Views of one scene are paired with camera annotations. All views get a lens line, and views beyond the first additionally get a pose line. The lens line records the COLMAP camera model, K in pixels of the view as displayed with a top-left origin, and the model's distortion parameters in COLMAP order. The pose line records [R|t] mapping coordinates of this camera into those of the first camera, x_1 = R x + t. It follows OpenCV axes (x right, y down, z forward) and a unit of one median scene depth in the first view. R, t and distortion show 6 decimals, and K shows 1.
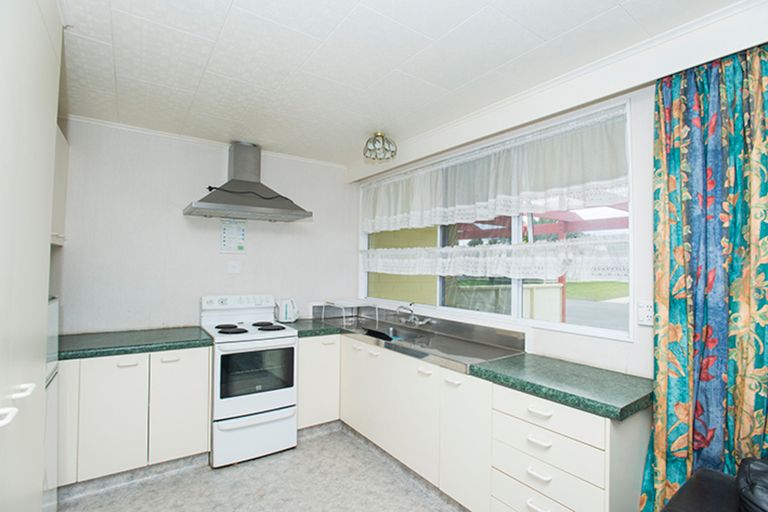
lens RADIAL K [[366.0, 0, 379.9], [0, 366.0, 254.4], [0, 0, 1]] dist [-0.027373, 0.001816]
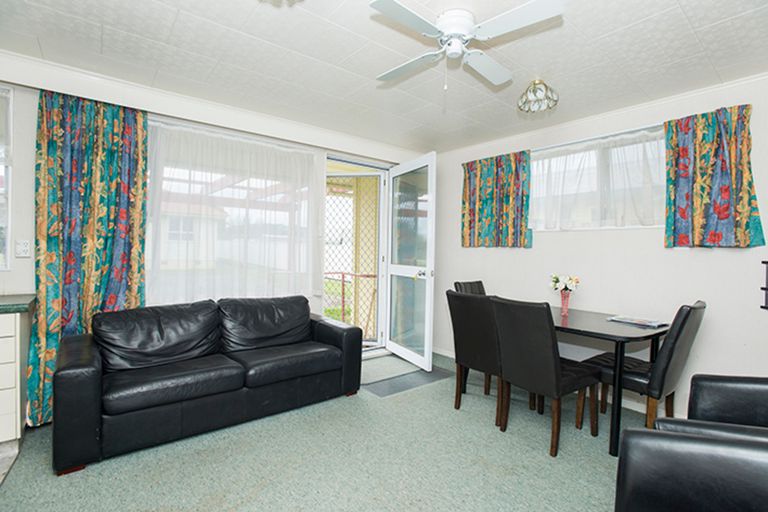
lens RADIAL K [[366.0, 0, 382.3], [0, 366.0, 255.0], [0, 0, 1]] dist [-0.027373, 0.001816]
pose [[-0.054836, -0.023649, 0.998215, -0.853910], [-0.055692, 0.998236, 0.020590, 0.094028], [-0.996941, -0.054464, -0.056056, -0.380797]]
